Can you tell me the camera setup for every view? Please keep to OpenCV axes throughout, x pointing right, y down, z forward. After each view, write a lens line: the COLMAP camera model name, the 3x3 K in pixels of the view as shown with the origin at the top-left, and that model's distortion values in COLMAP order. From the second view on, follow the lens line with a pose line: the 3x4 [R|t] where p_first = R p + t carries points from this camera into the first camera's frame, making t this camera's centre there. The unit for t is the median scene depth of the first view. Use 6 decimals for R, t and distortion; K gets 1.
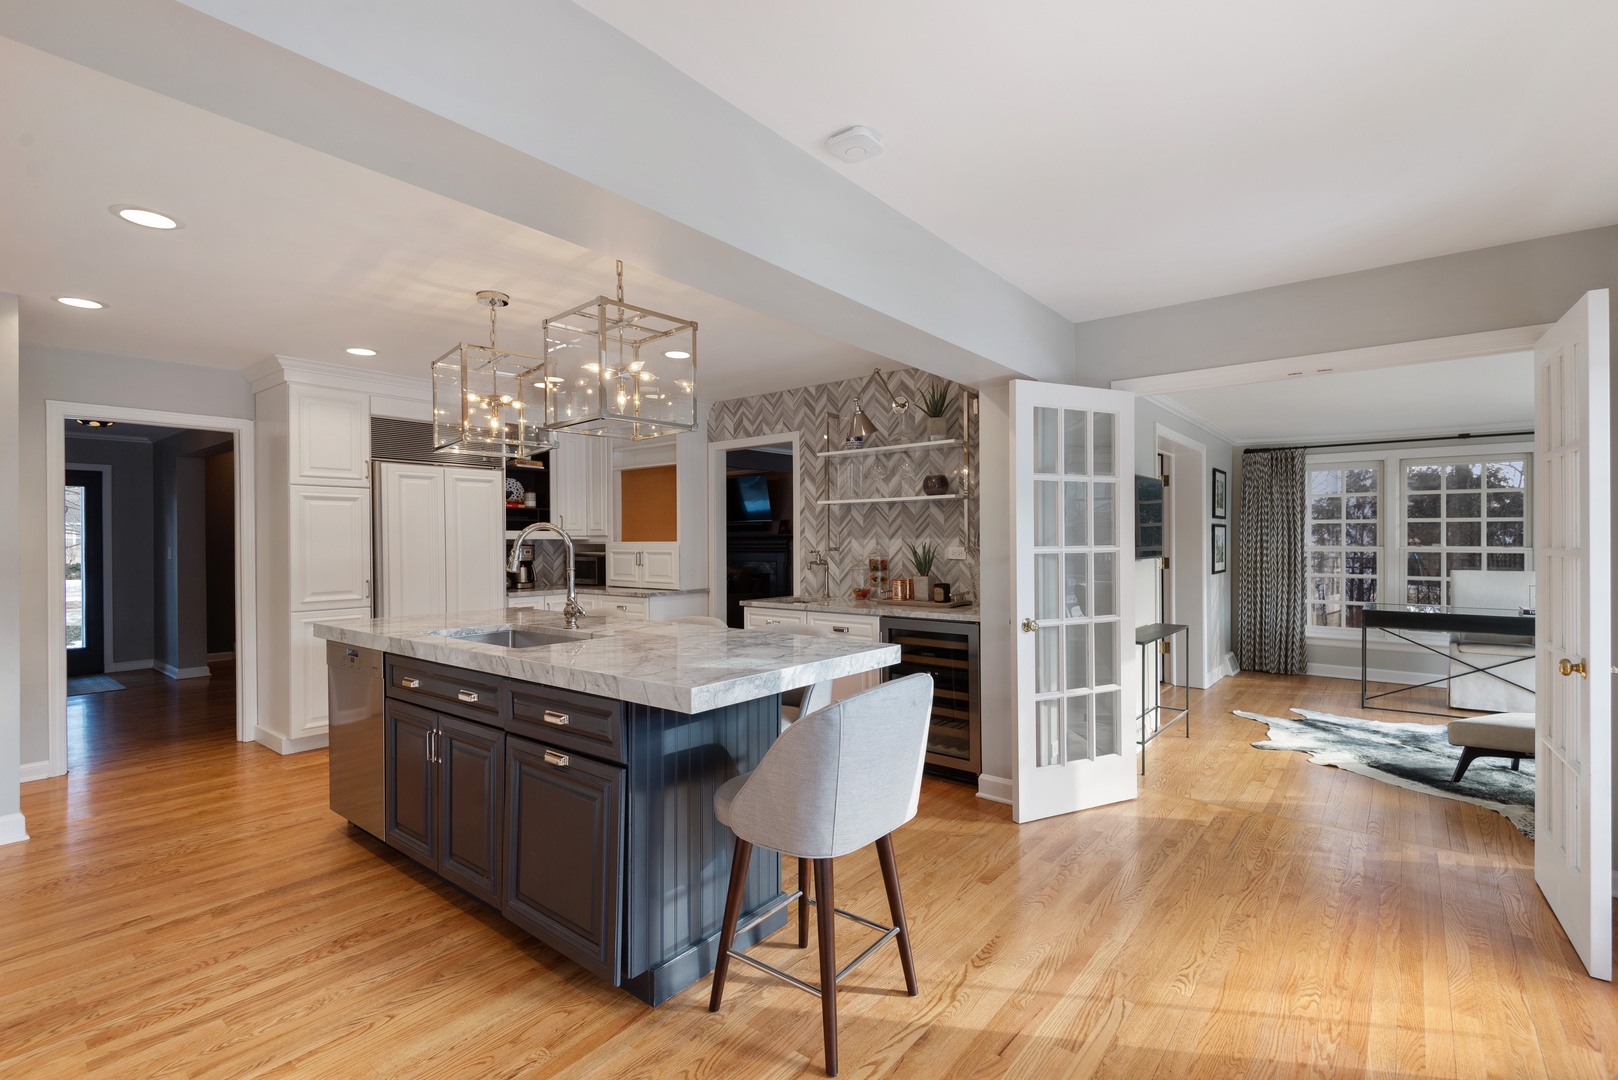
lens RADIAL K [[743.3, 0, 803.3], [0, 743.3, 541.2], [0, 0, 1]] dist [0.016183, -0.013668]
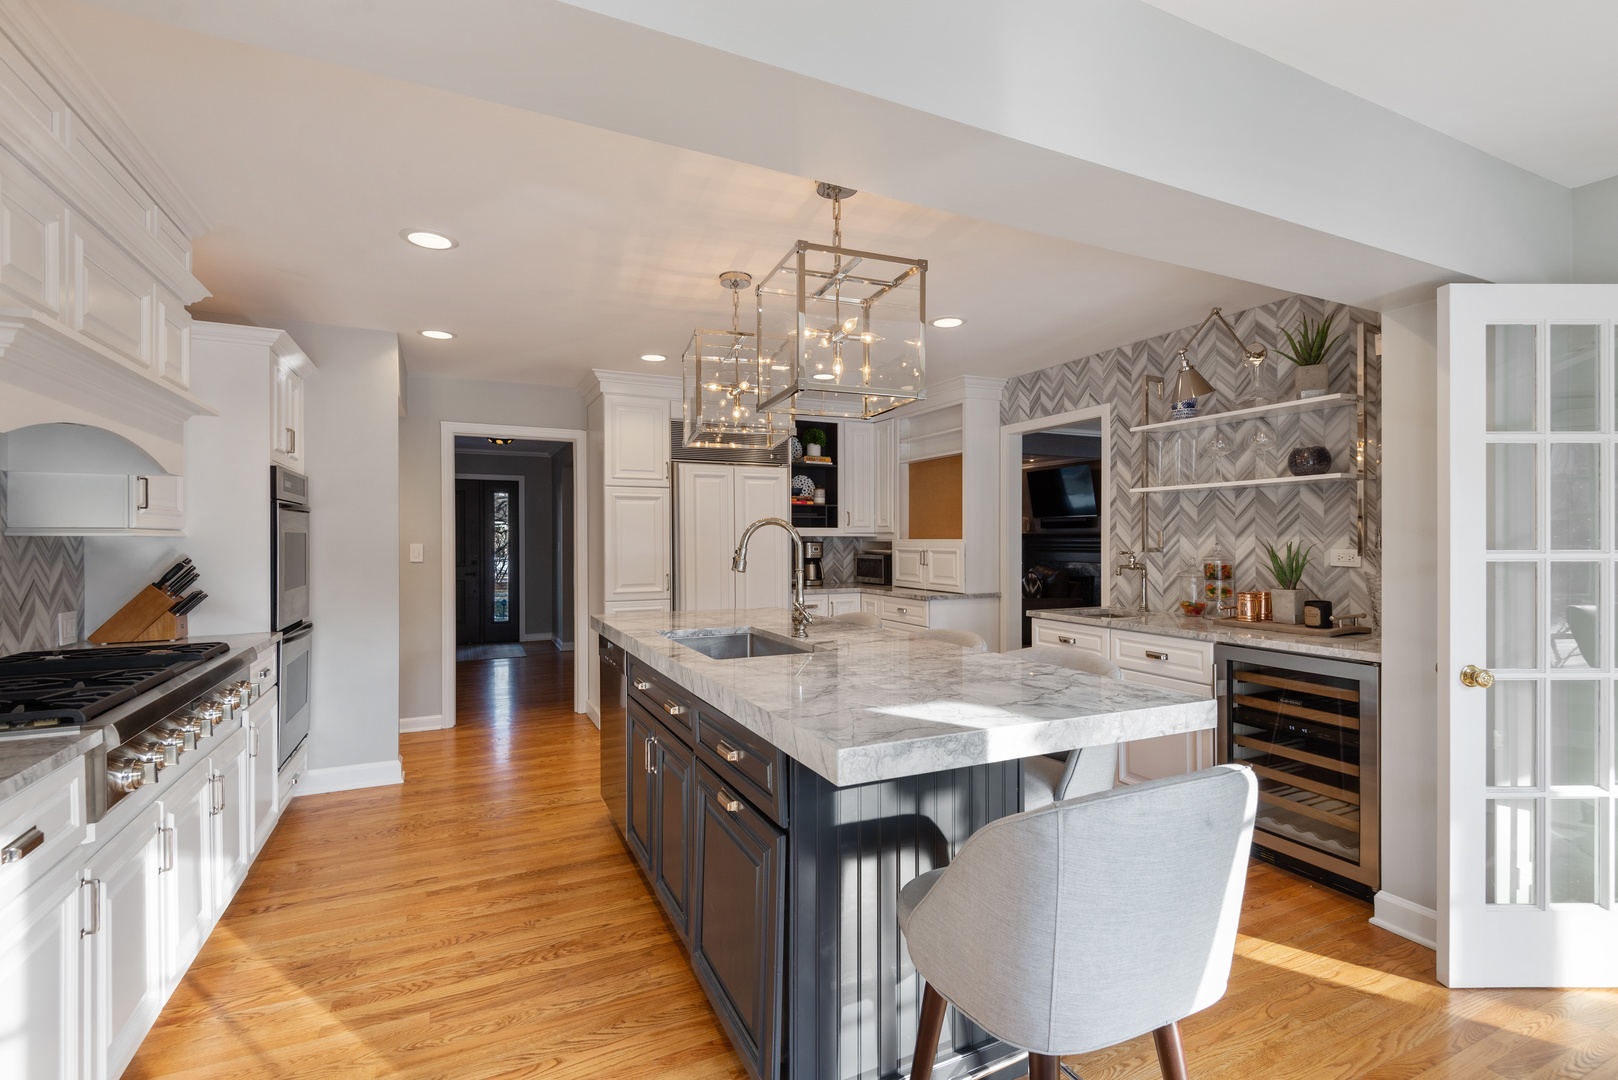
lens RADIAL K [[743.3, 0, 797.5], [0, 743.3, 540.5], [0, 0, 1]] dist [0.016183, -0.013668]
pose [[0.900901, 0.005210, -0.433994, 0.056879], [-0.004001, 0.999985, 0.003699, -0.000654], [0.434007, -0.001596, 0.900908, 0.172924]]
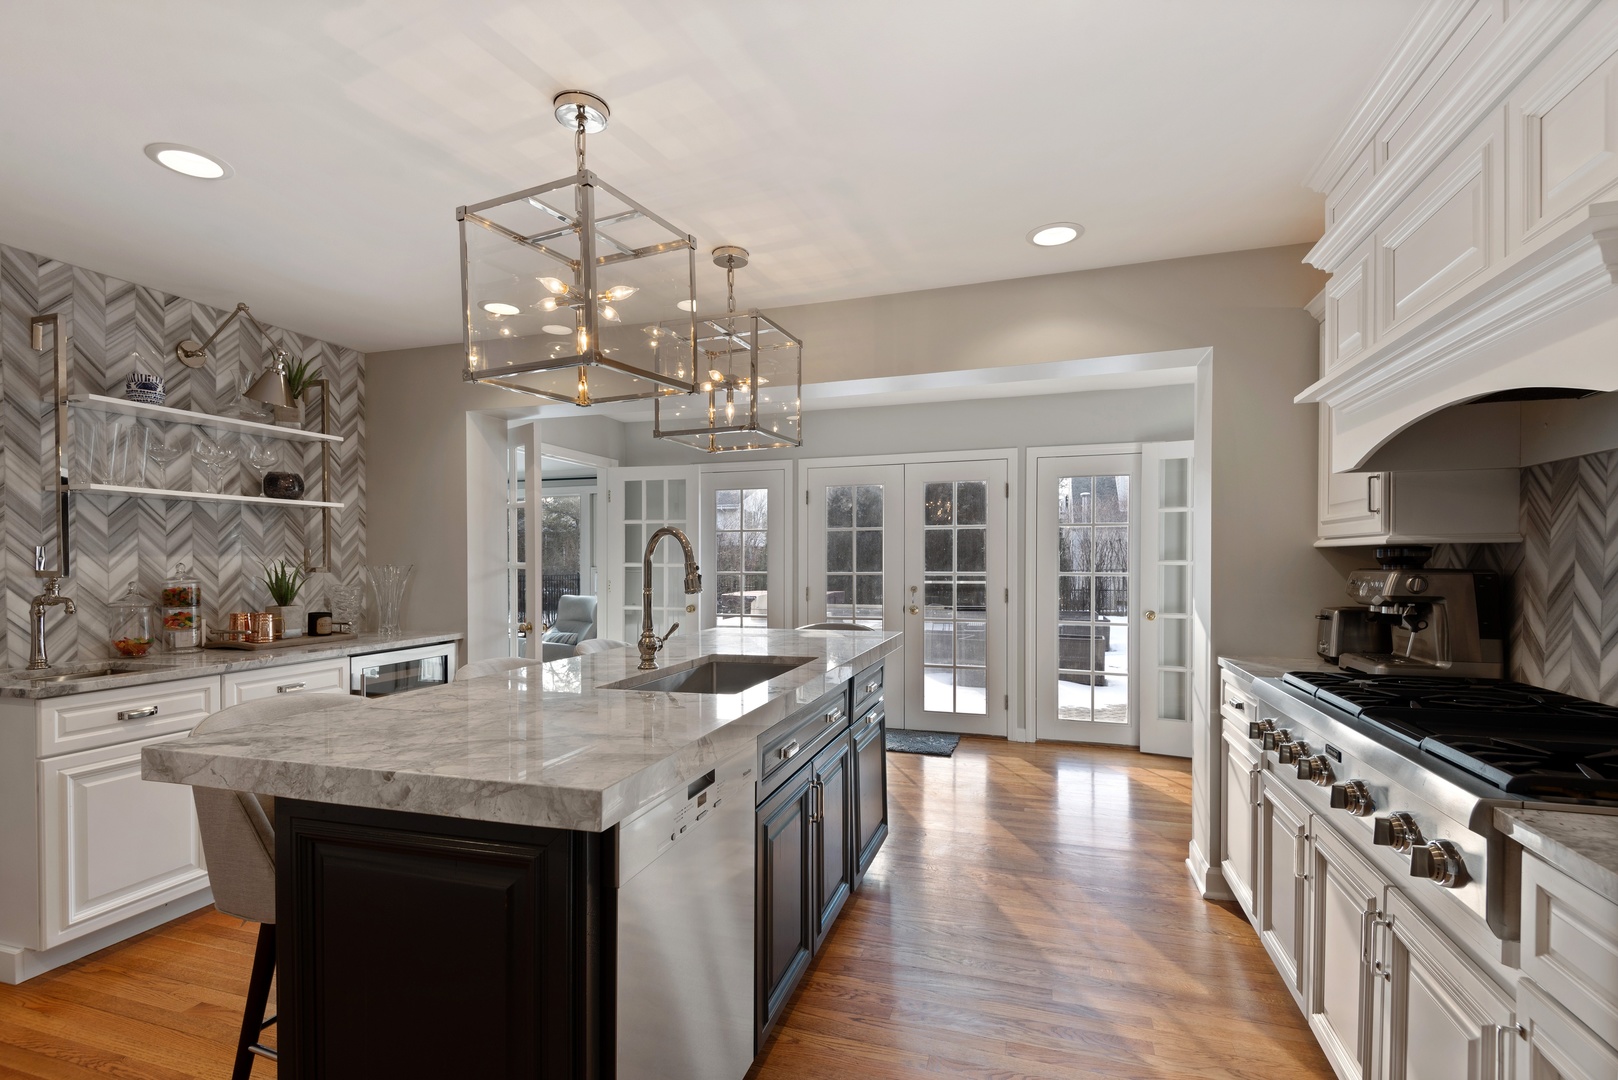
lens RADIAL K [[743.3, 0, 812.0], [0, 743.3, 555.2], [0, 0, 1]] dist [0.016183, -0.013668]
pose [[-0.373236, 0.010455, 0.927677, -0.868632], [0.004806, 0.999945, -0.009336, 0.006309], [-0.927724, 0.000974, -0.373266, 0.928808]]
